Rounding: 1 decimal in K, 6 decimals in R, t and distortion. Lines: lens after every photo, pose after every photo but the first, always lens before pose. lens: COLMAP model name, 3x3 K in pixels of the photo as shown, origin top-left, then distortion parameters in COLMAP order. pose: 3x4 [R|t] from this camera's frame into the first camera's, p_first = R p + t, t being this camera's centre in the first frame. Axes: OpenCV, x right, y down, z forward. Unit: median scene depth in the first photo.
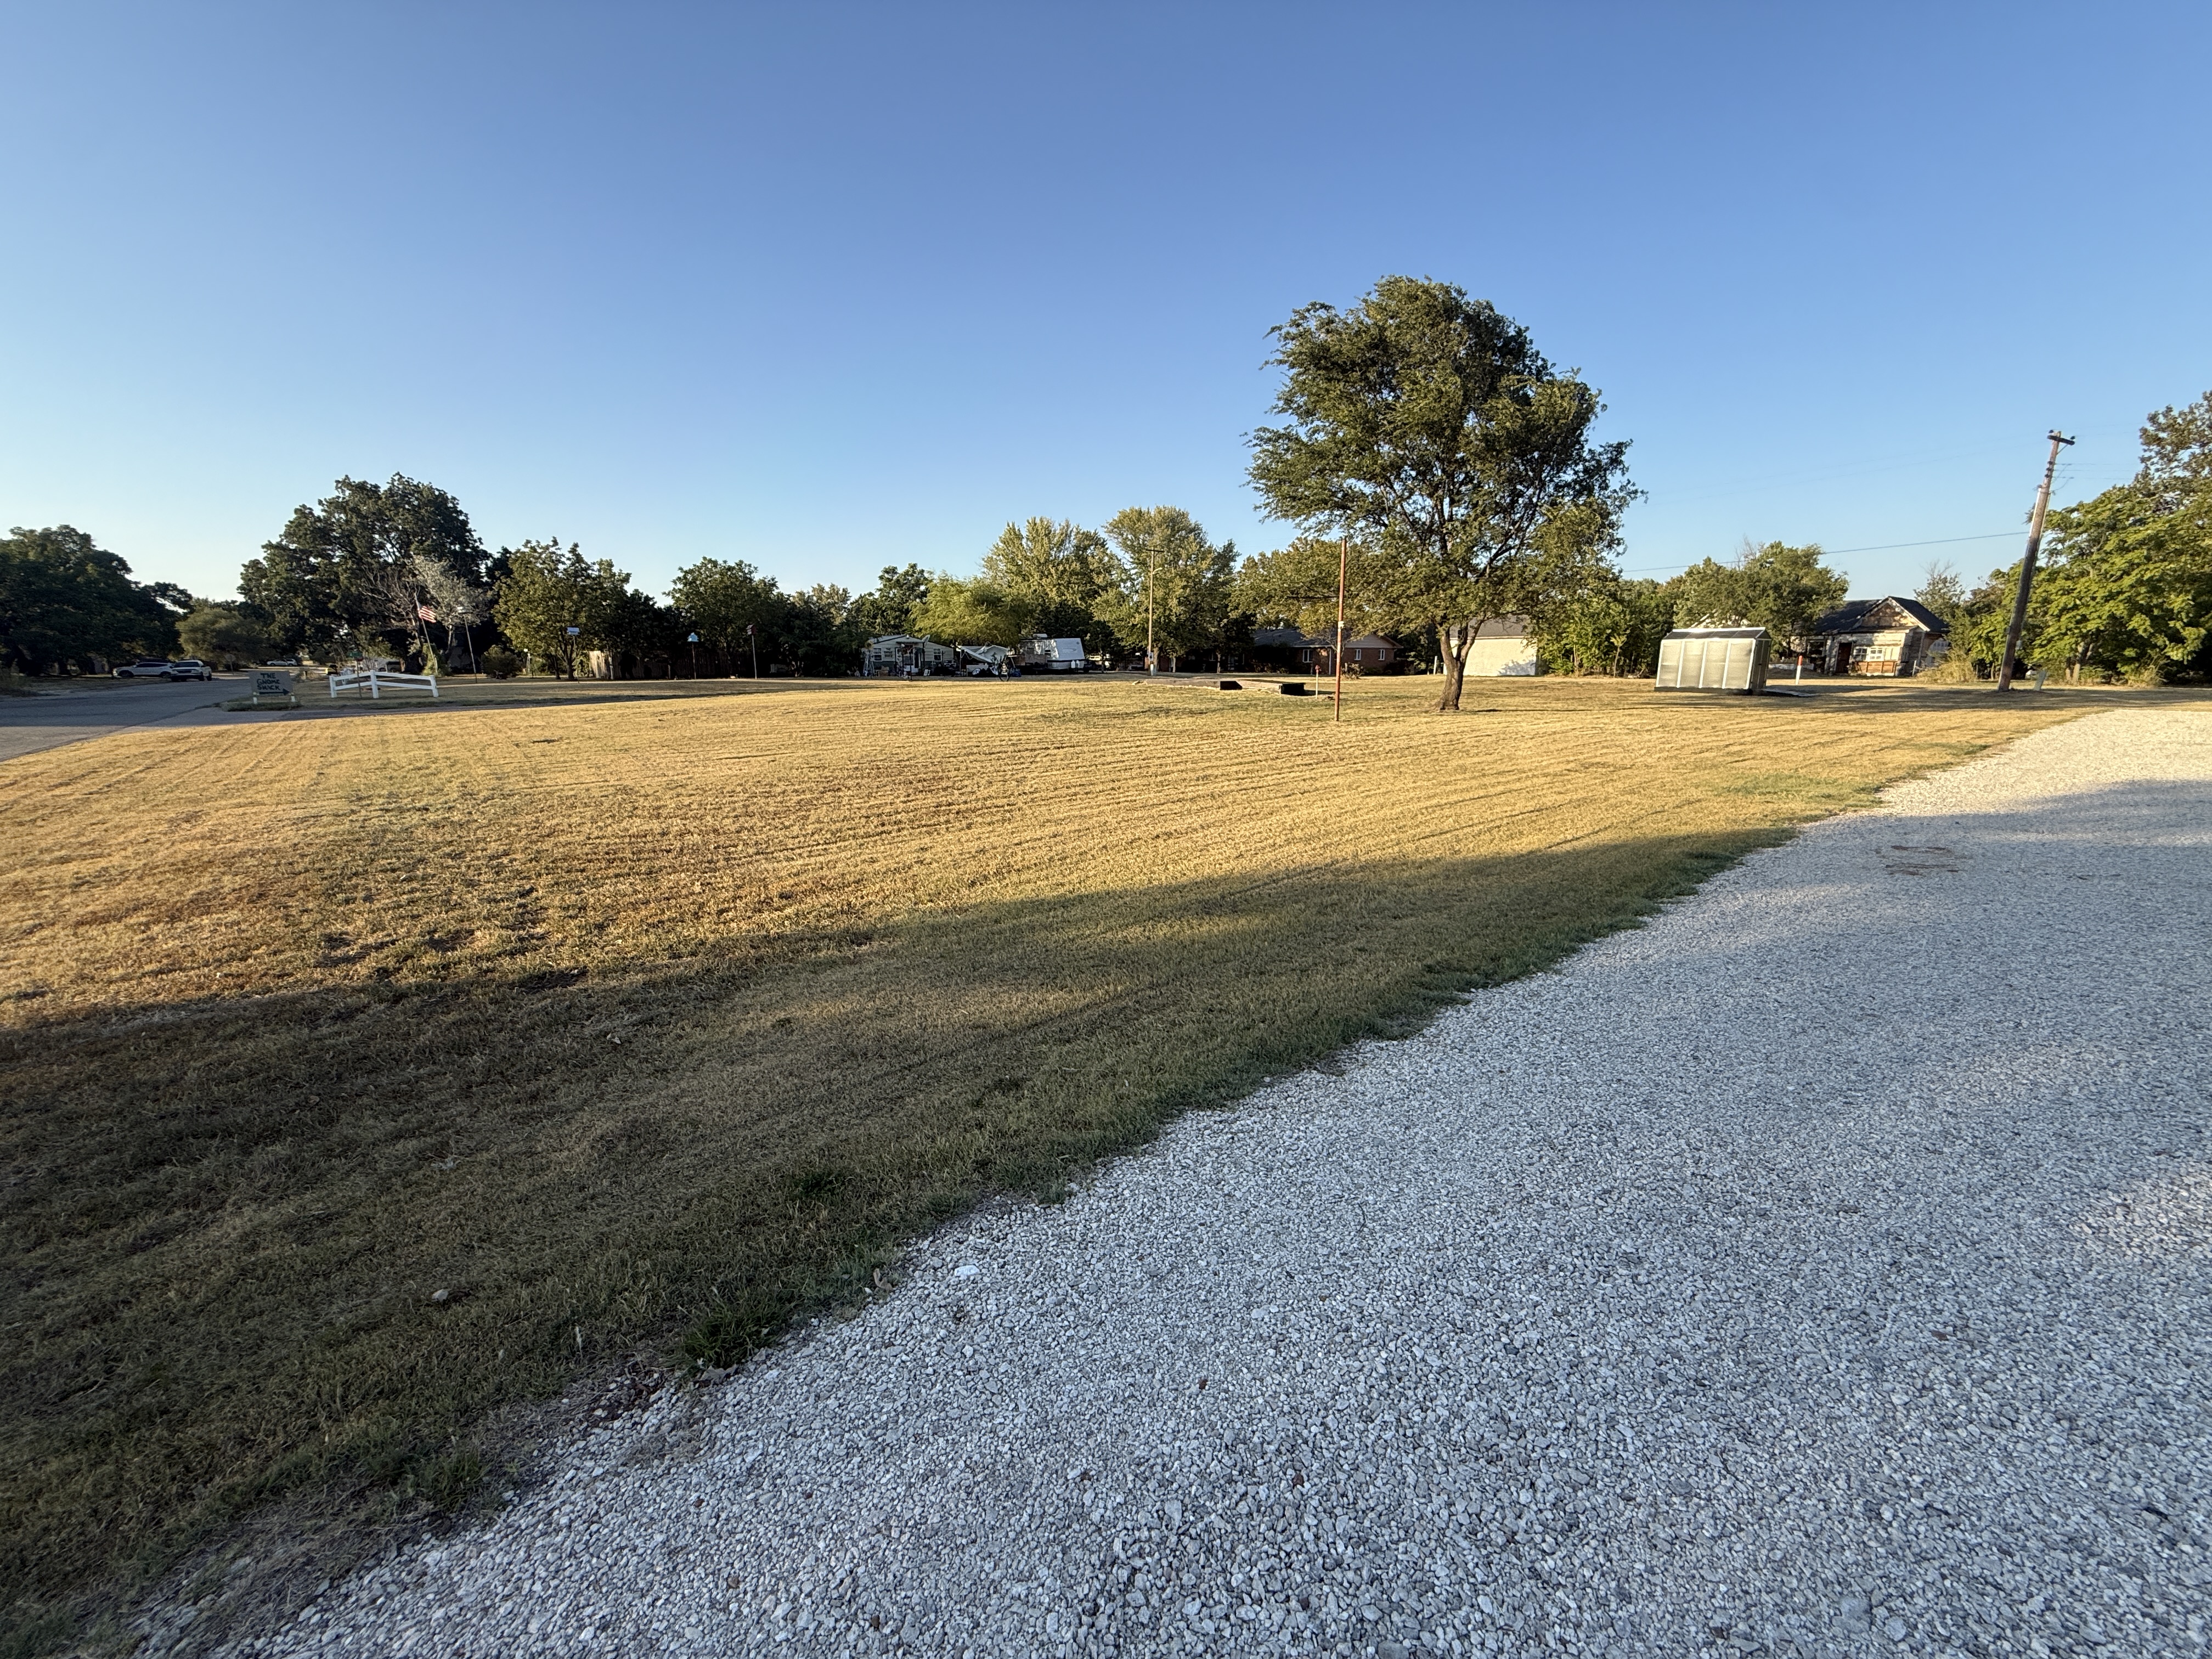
lens RADIAL K [[880.0, 0, 1112.9], [0, 880.0, 825.4], [0, 0, 1]] dist [-0.001539, 0.000640]
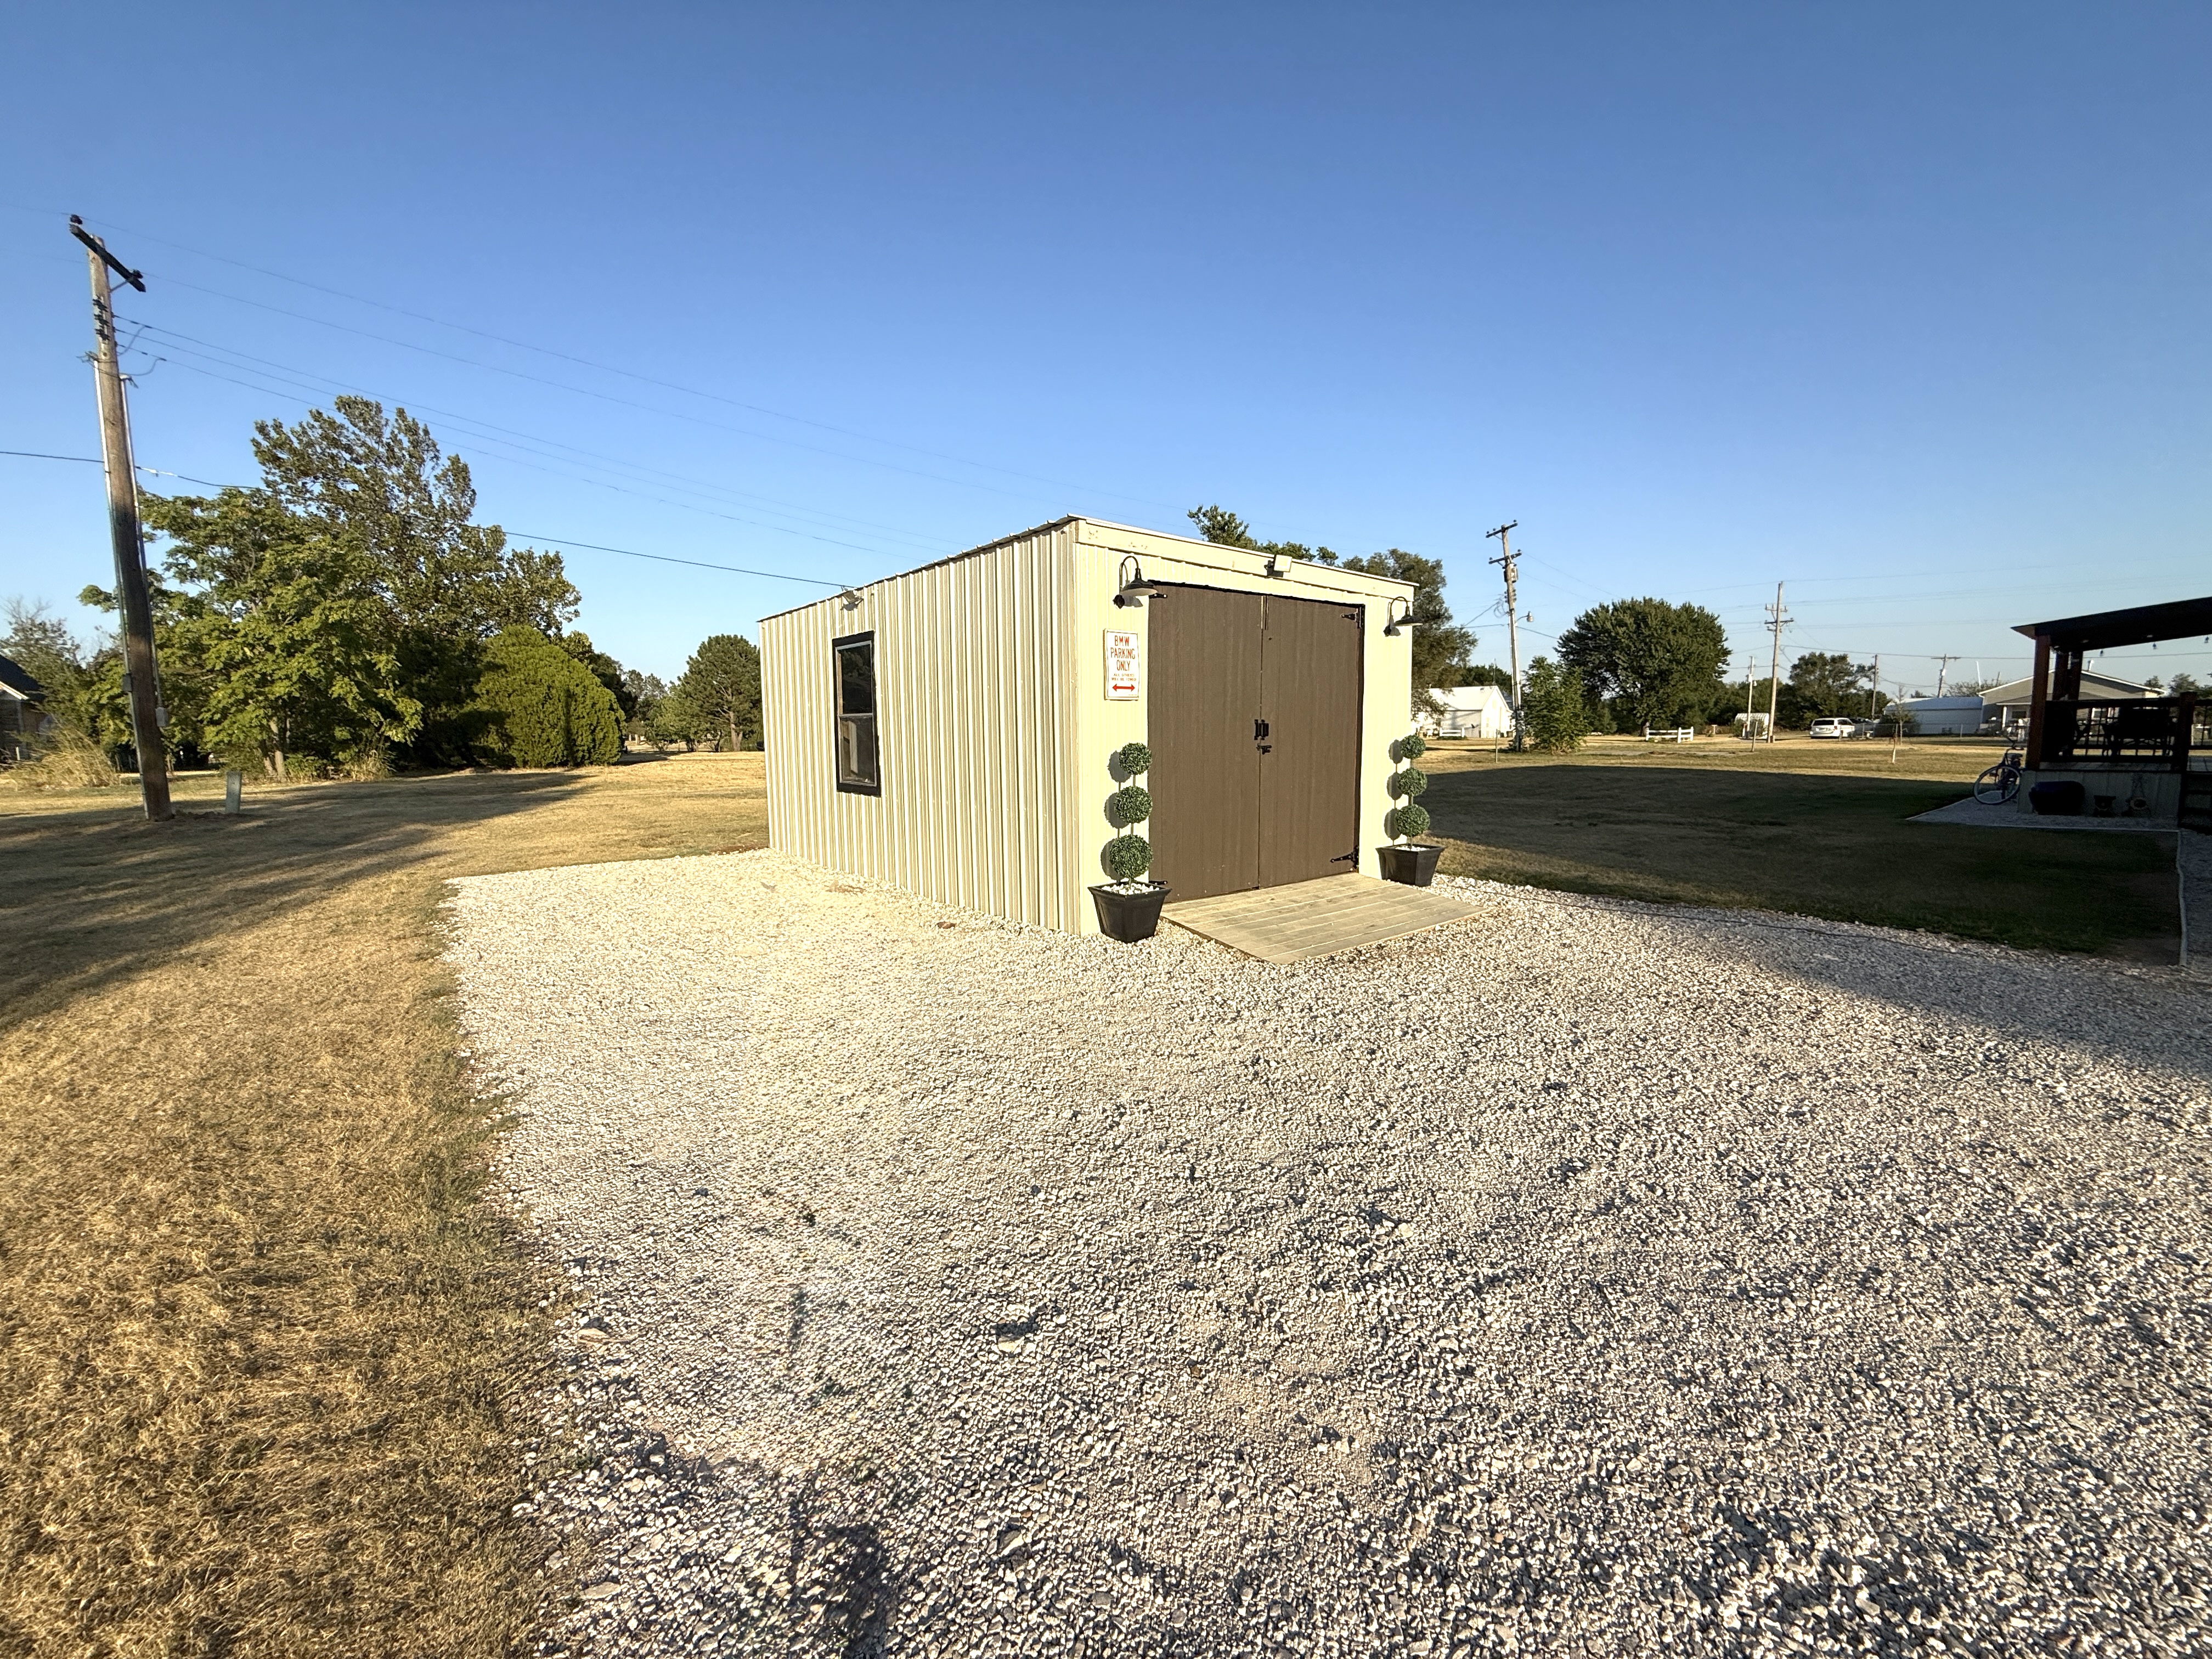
lens RADIAL K [[880.0, 0, 1093.5], [0, 880.0, 828.9], [0, 0, 1]] dist [-0.001539, 0.000640]
pose [[-0.014199, -0.112906, 0.993504, 0.312310], [0.199177, 0.973373, 0.113465, -0.057458], [-0.979861, 0.199495, 0.008668, 0.295919]]
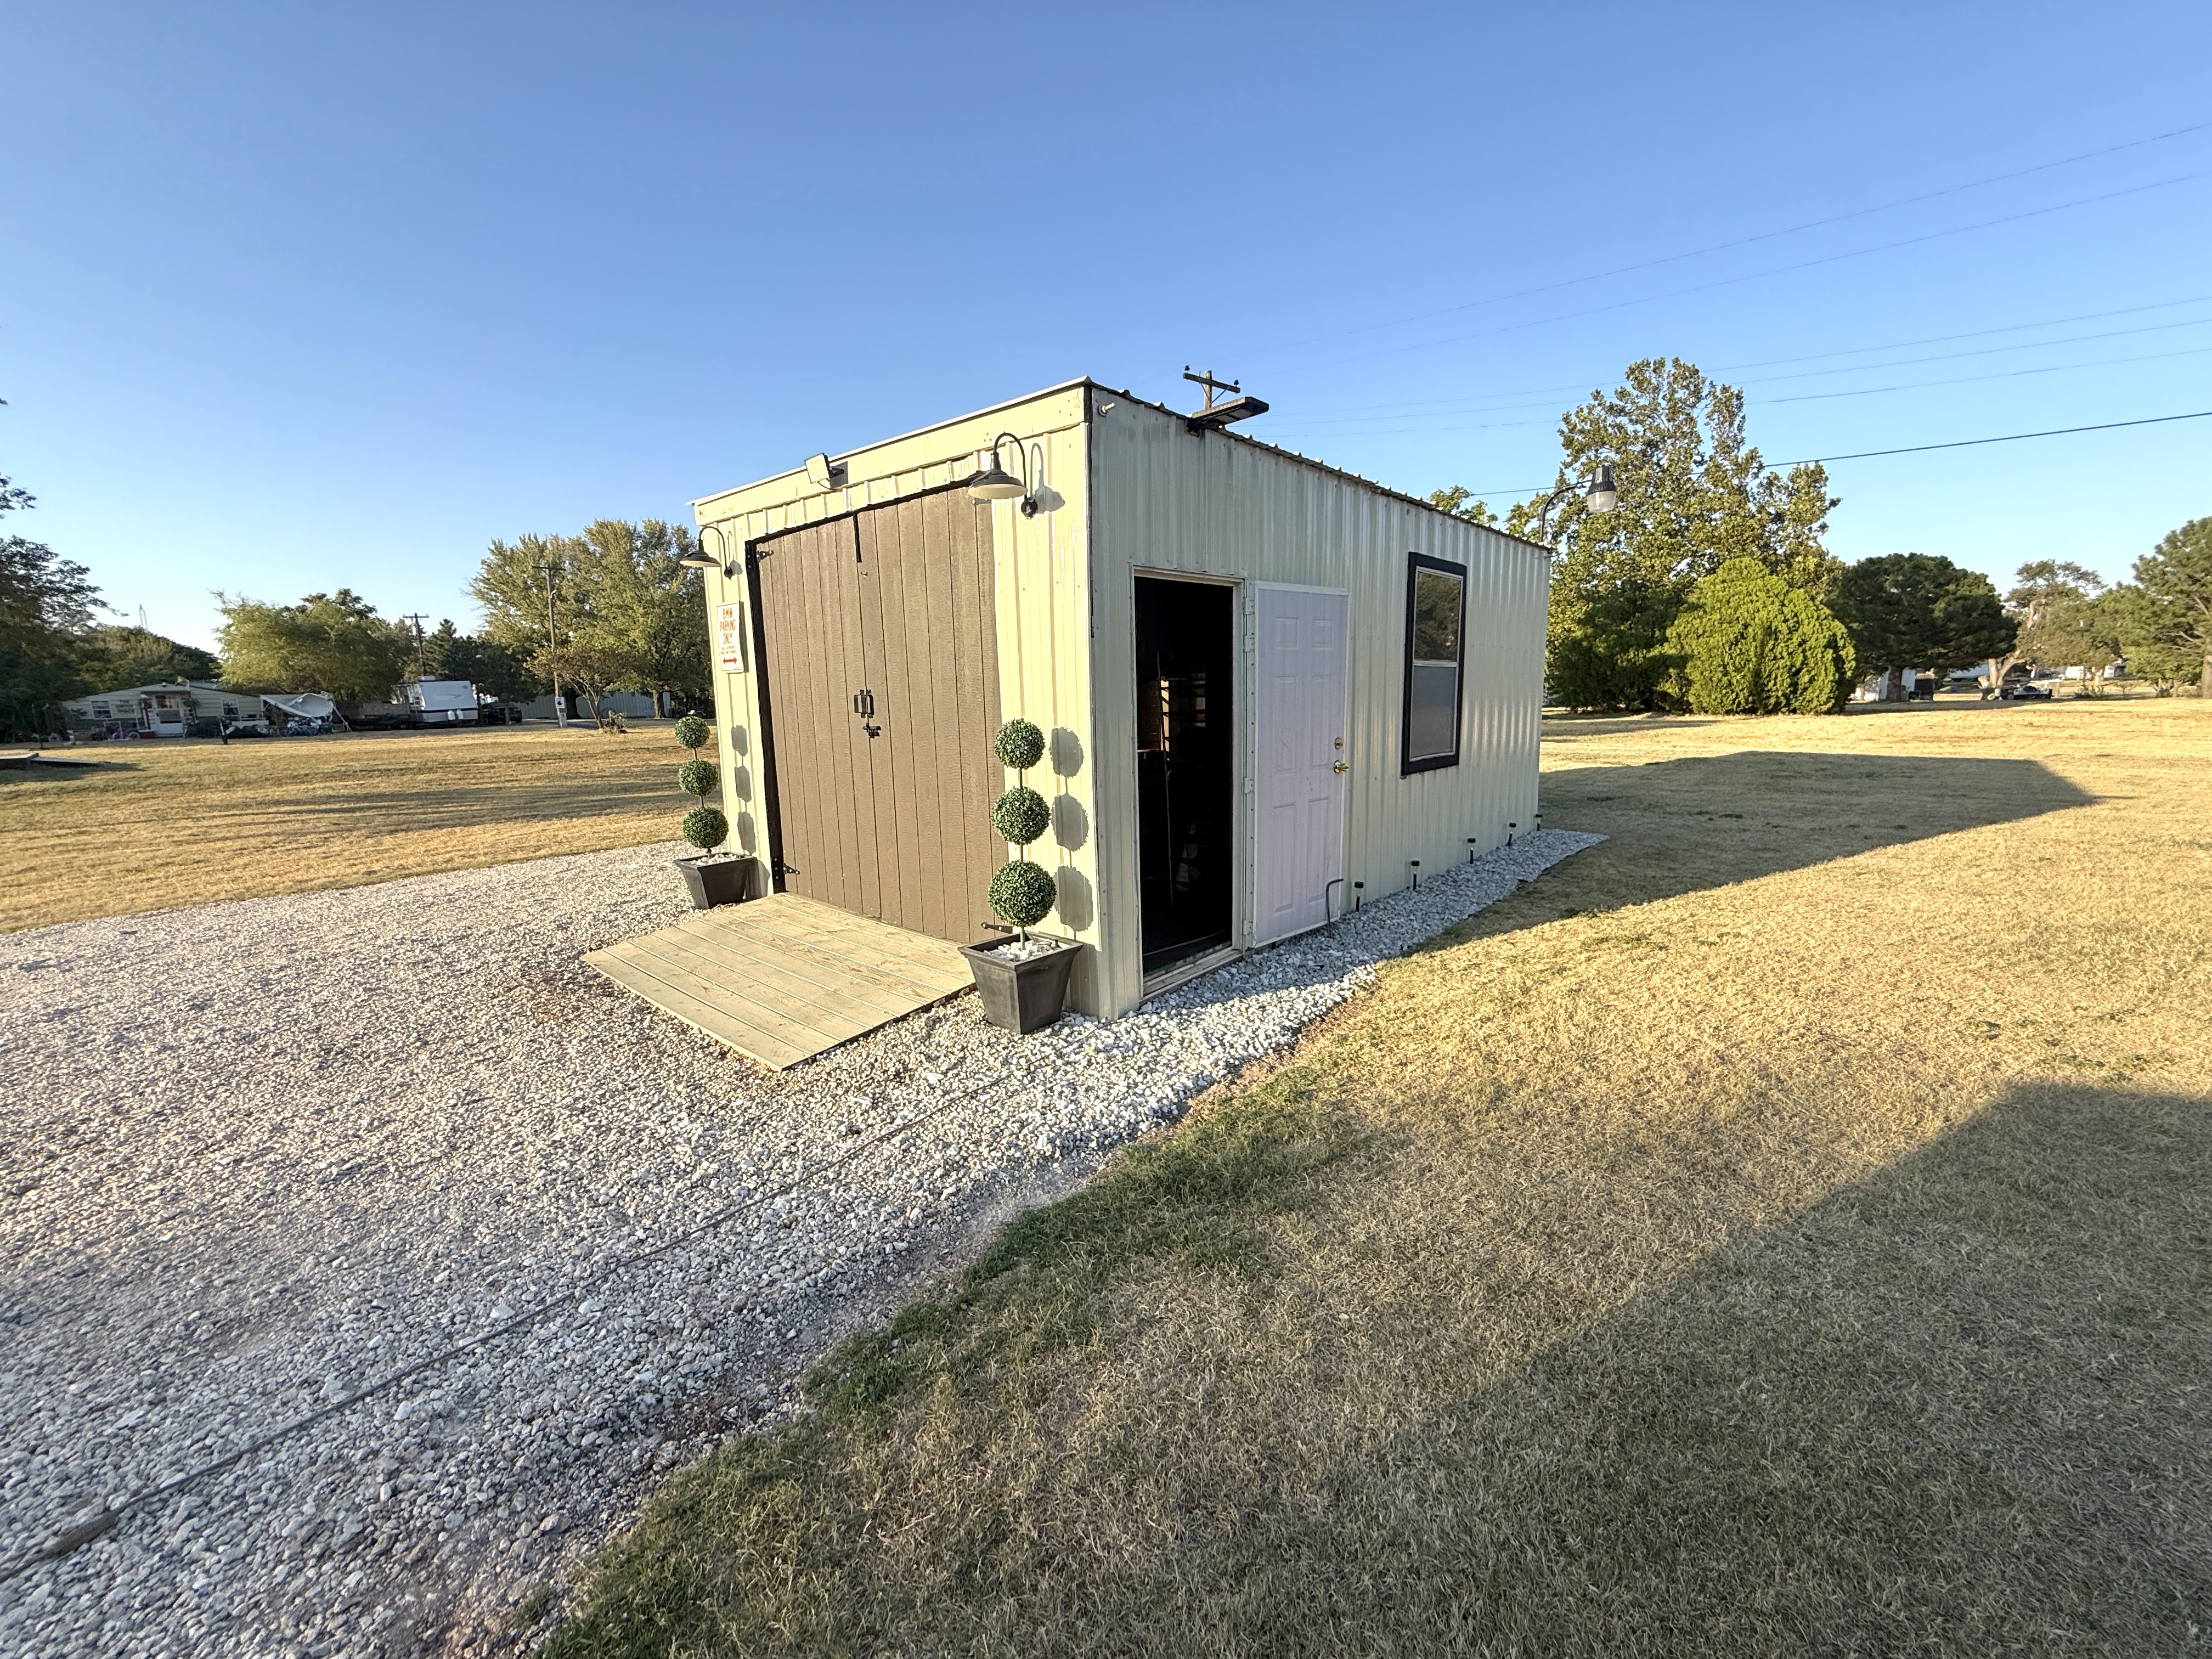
lens RADIAL K [[880.0, 0, 1112.3], [0, 880.0, 835.6], [0, 0, 1]] dist [-0.001539, 0.000640]
pose [[0.982777, -0.048777, 0.178242, 0.449631], [0.054003, 0.998238, -0.024587, -0.033480], [-0.176728, 0.033789, 0.983680, 0.174368]]
